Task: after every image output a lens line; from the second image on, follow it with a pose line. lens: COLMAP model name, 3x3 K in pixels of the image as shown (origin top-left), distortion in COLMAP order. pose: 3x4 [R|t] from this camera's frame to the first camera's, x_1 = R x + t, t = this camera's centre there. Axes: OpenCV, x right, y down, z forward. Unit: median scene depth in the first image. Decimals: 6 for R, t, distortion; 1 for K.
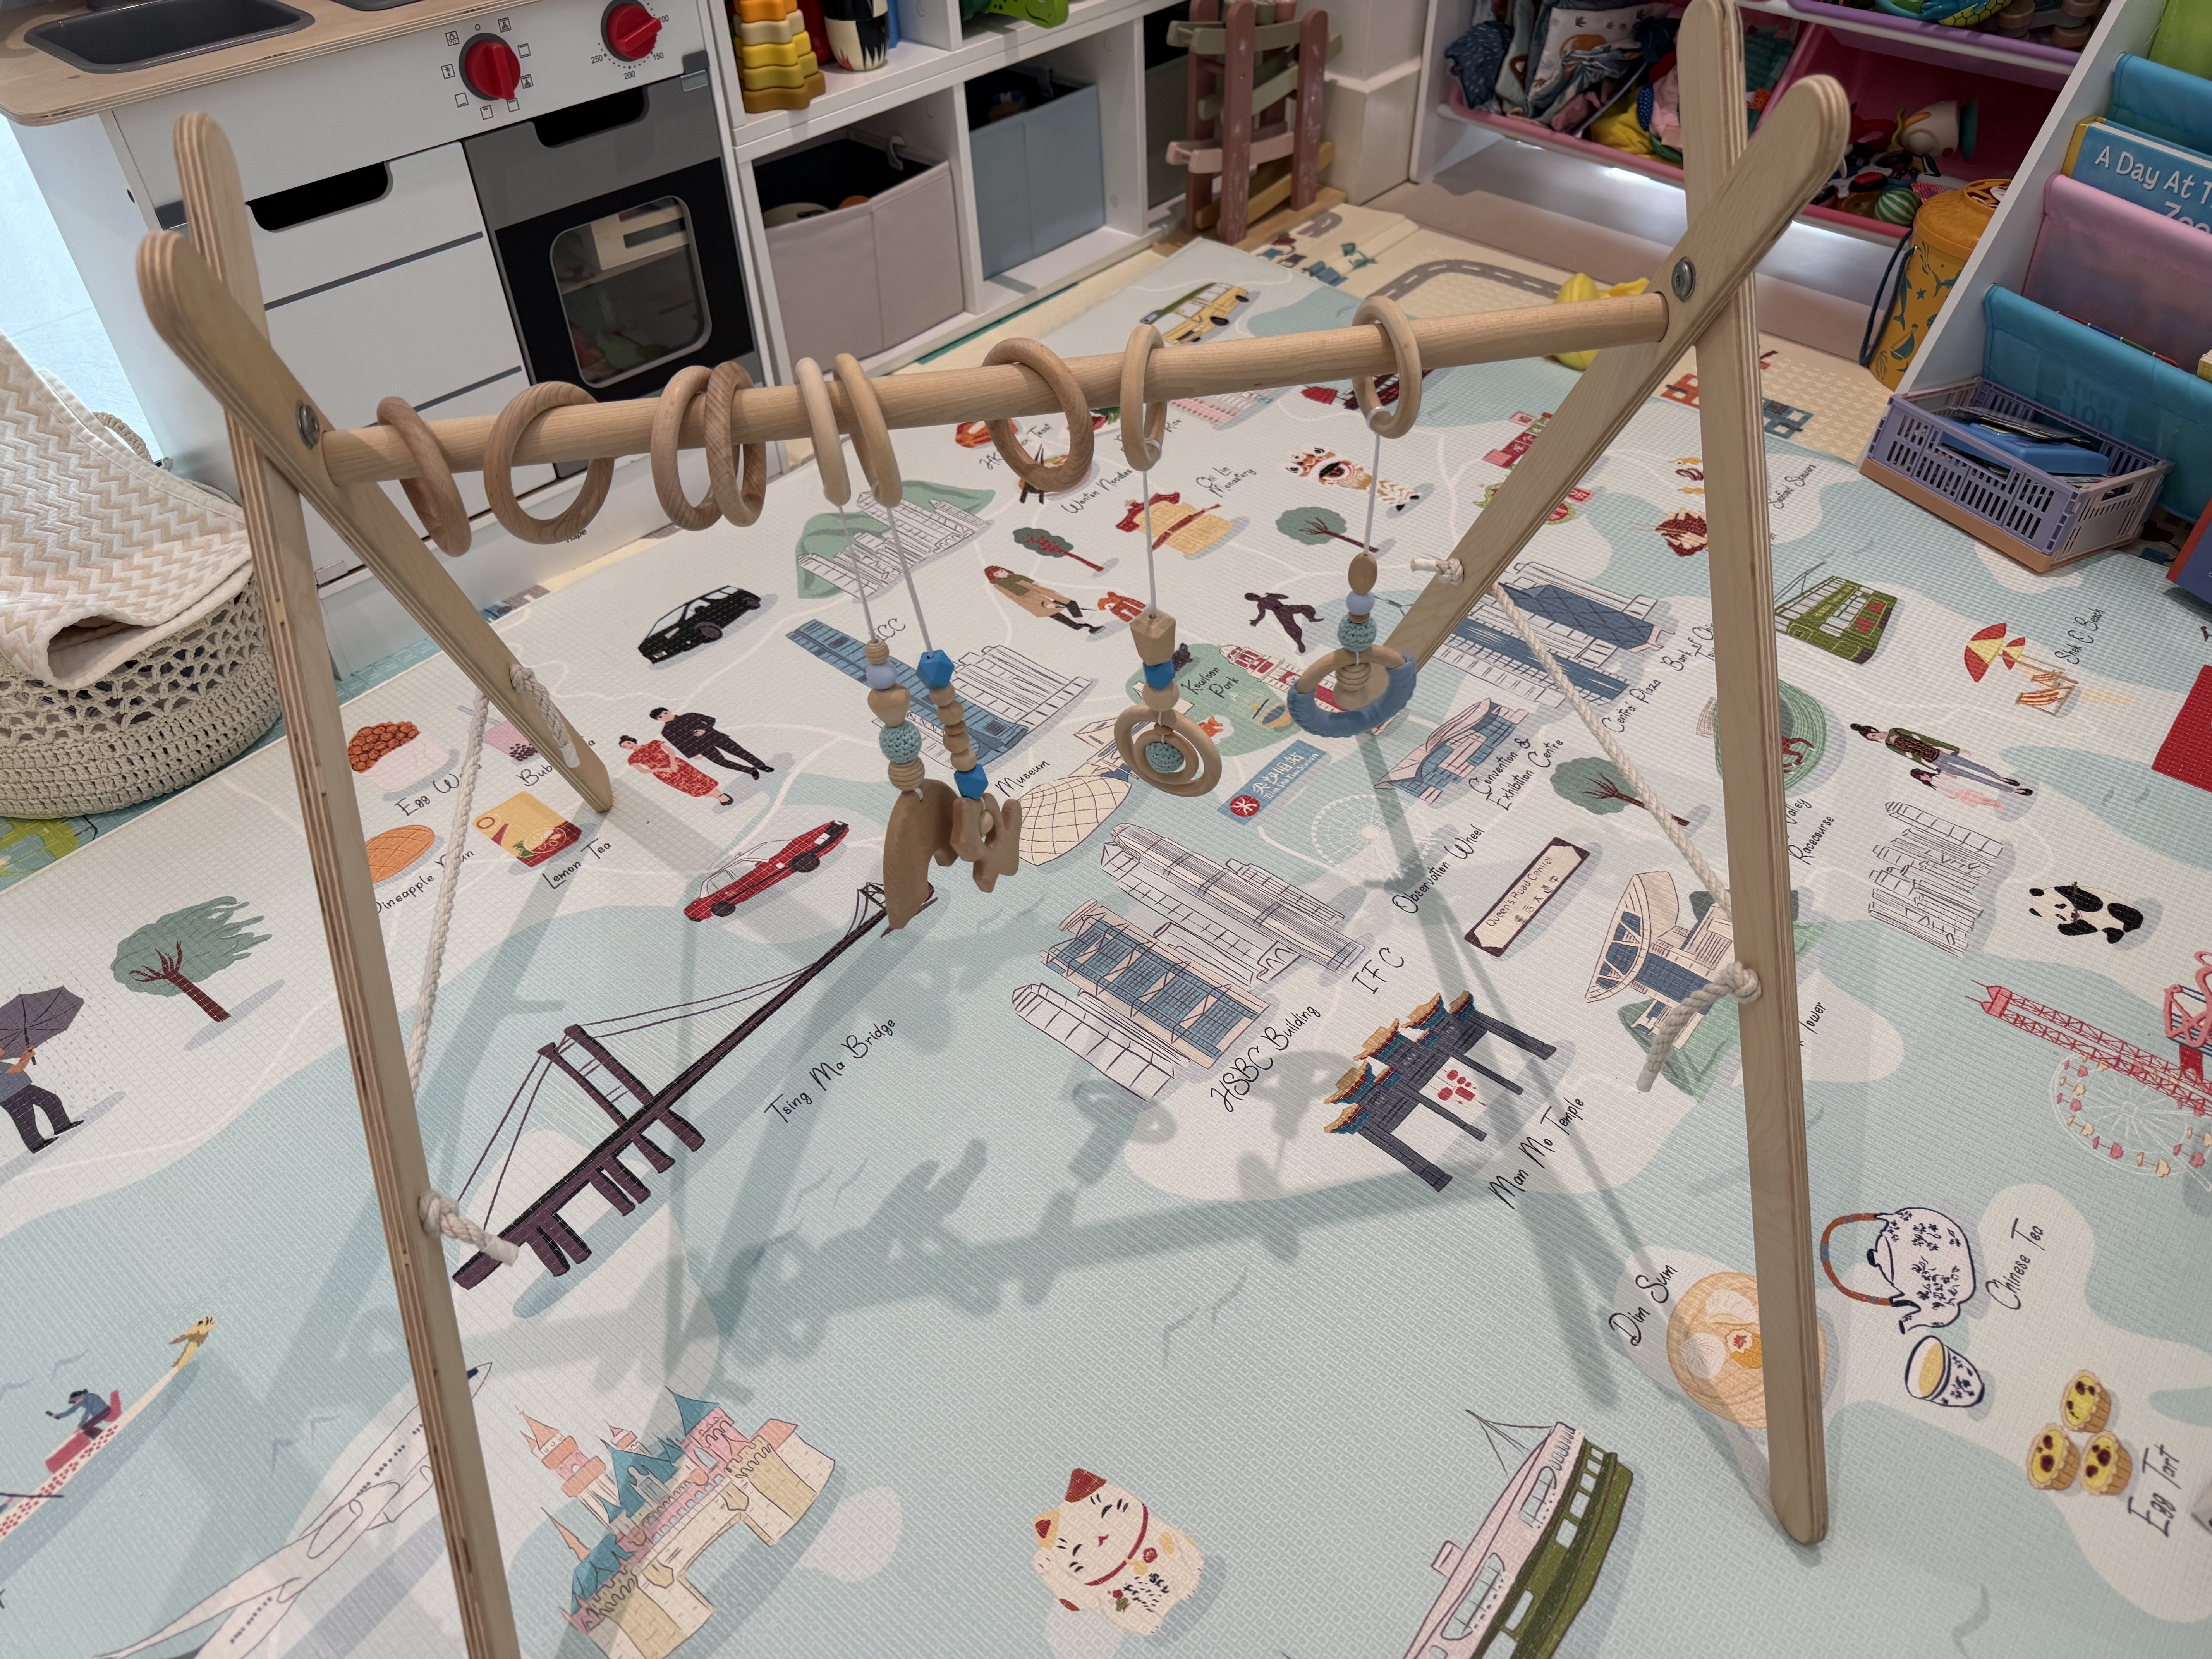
lens RADIAL K [[1572.7, 0, 1106.0], [0, 1572.7, 829.5], [0, 0, 1]] dist [0.104583, -0.139309]
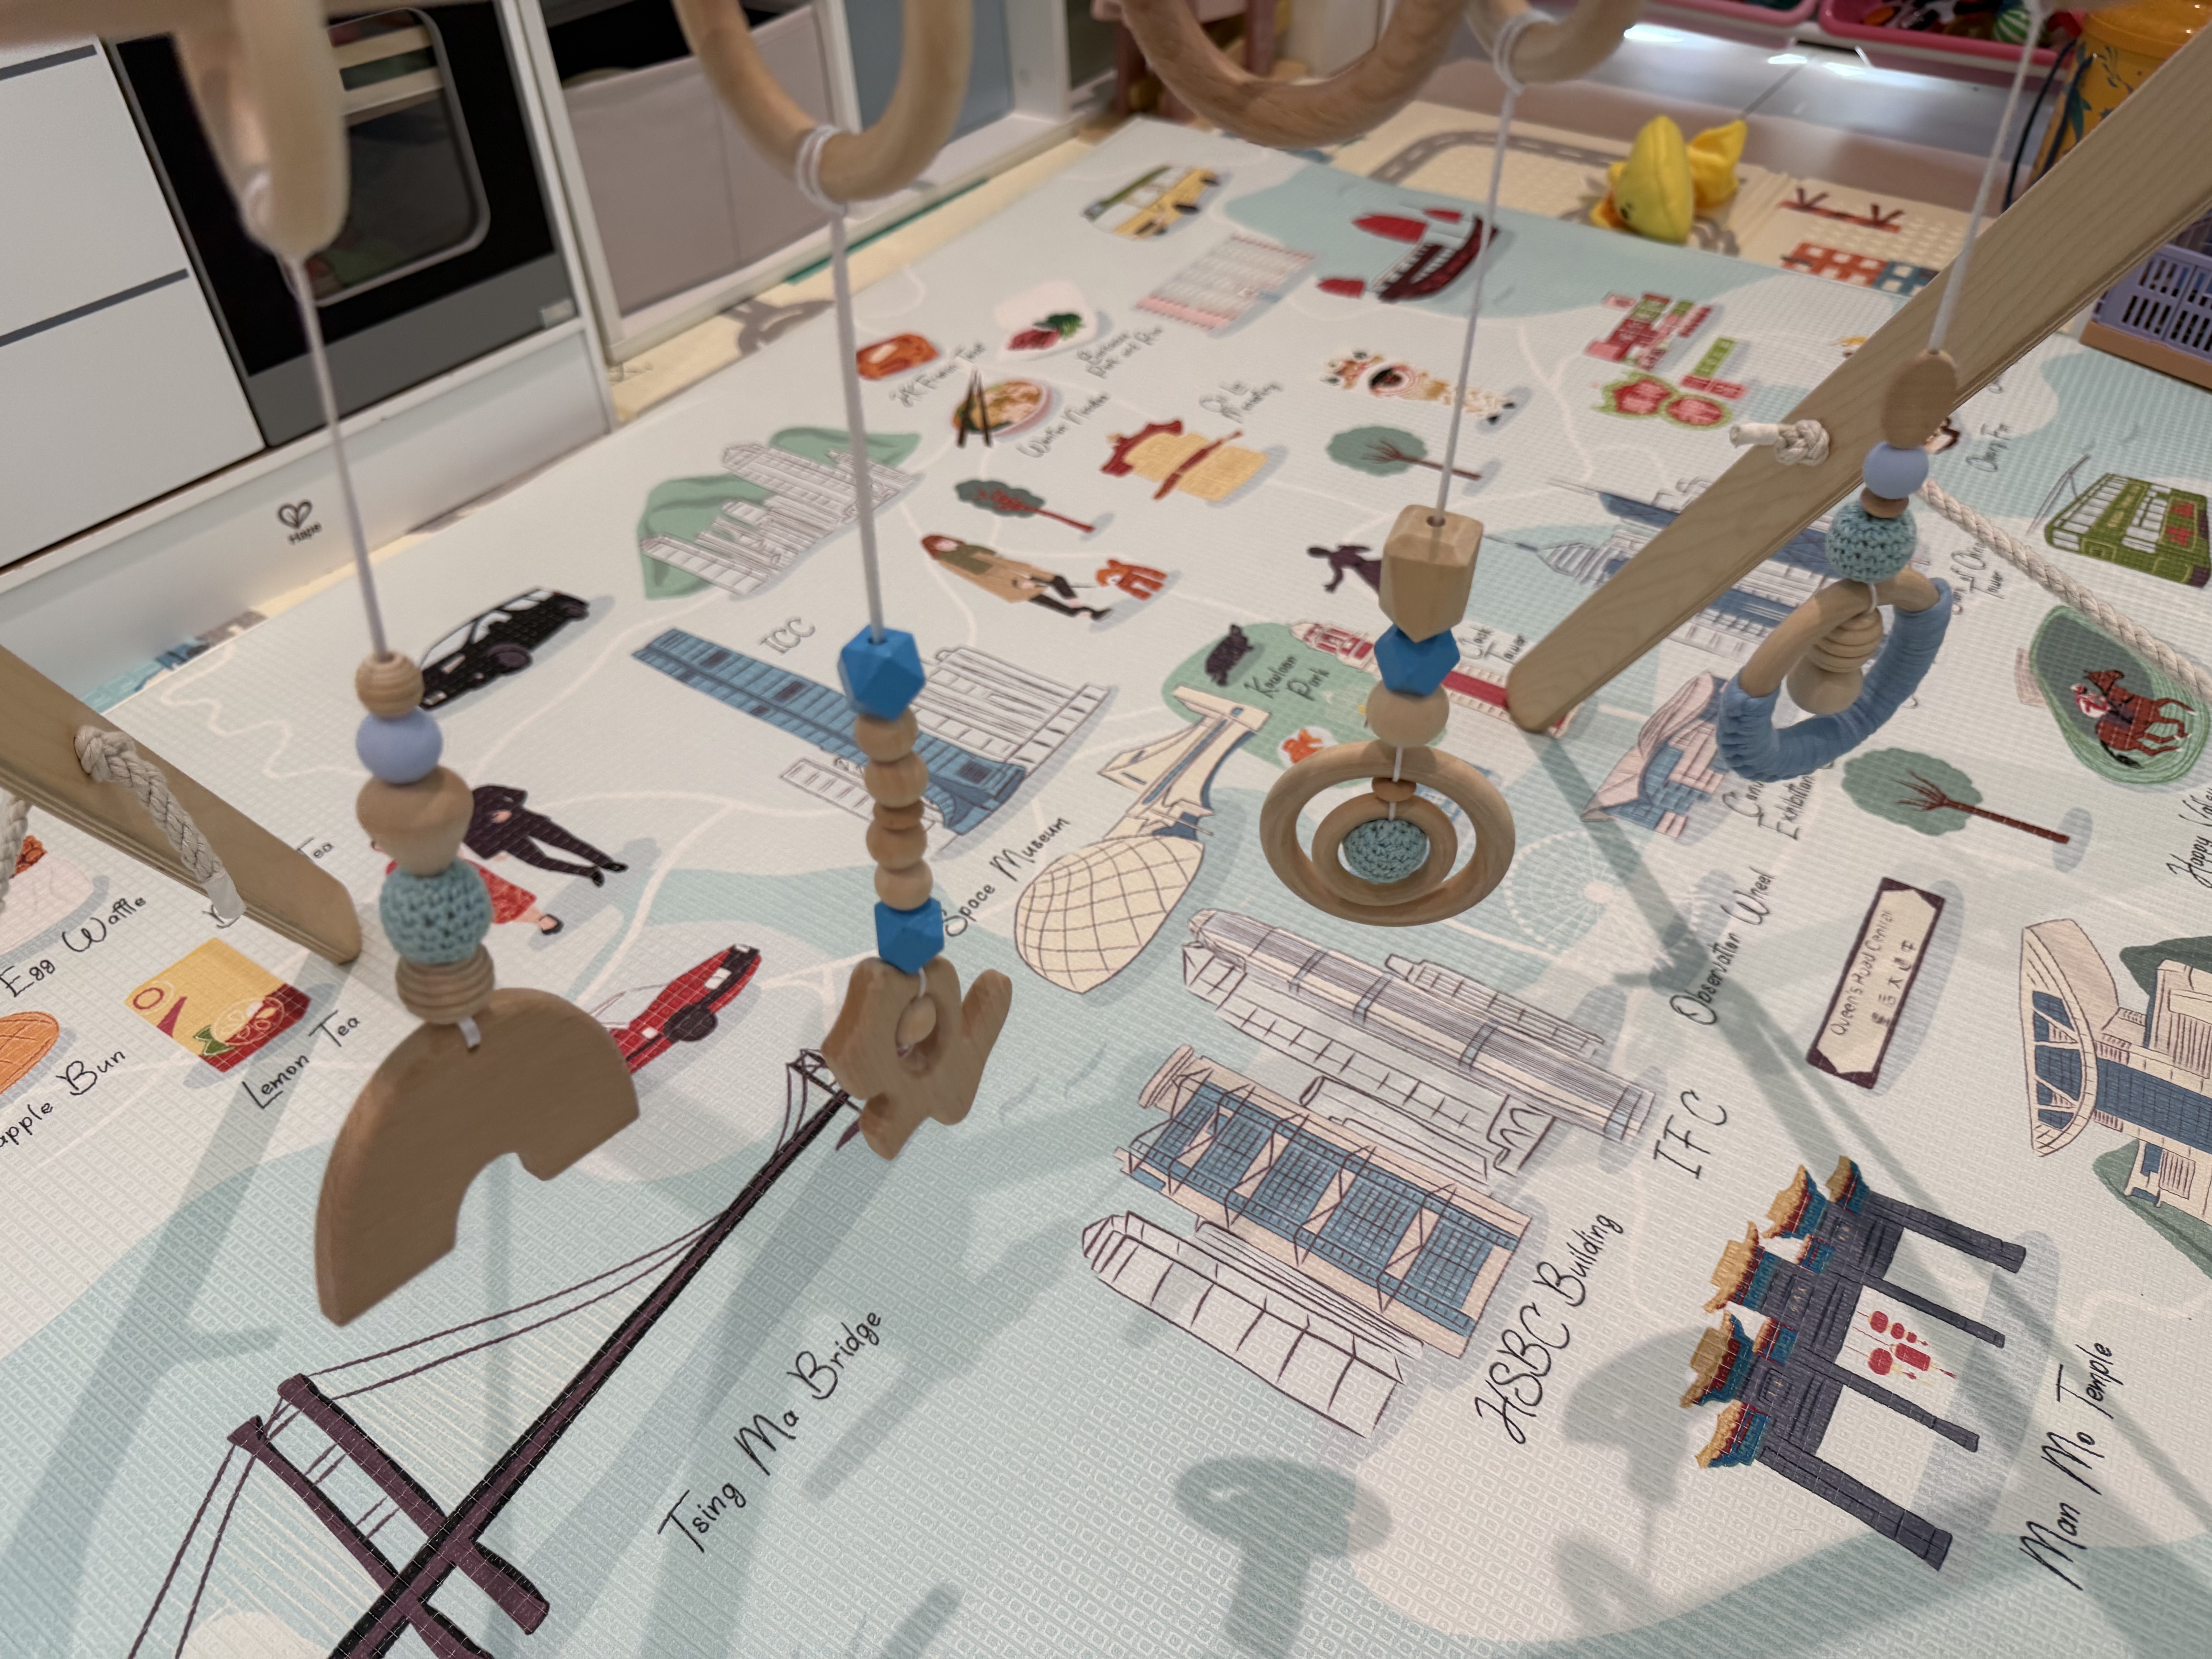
lens RADIAL K [[1675.6, 0, 1162.4], [0, 1675.6, 830.9], [0, 0, 1]] dist [0.079375, -0.180498]
pose [[0.992196, -0.081051, 0.094750, -0.065023], [0.082155, 0.996589, -0.007806, -0.030598], [-0.093794, 0.015529, 0.995470, 0.329336]]
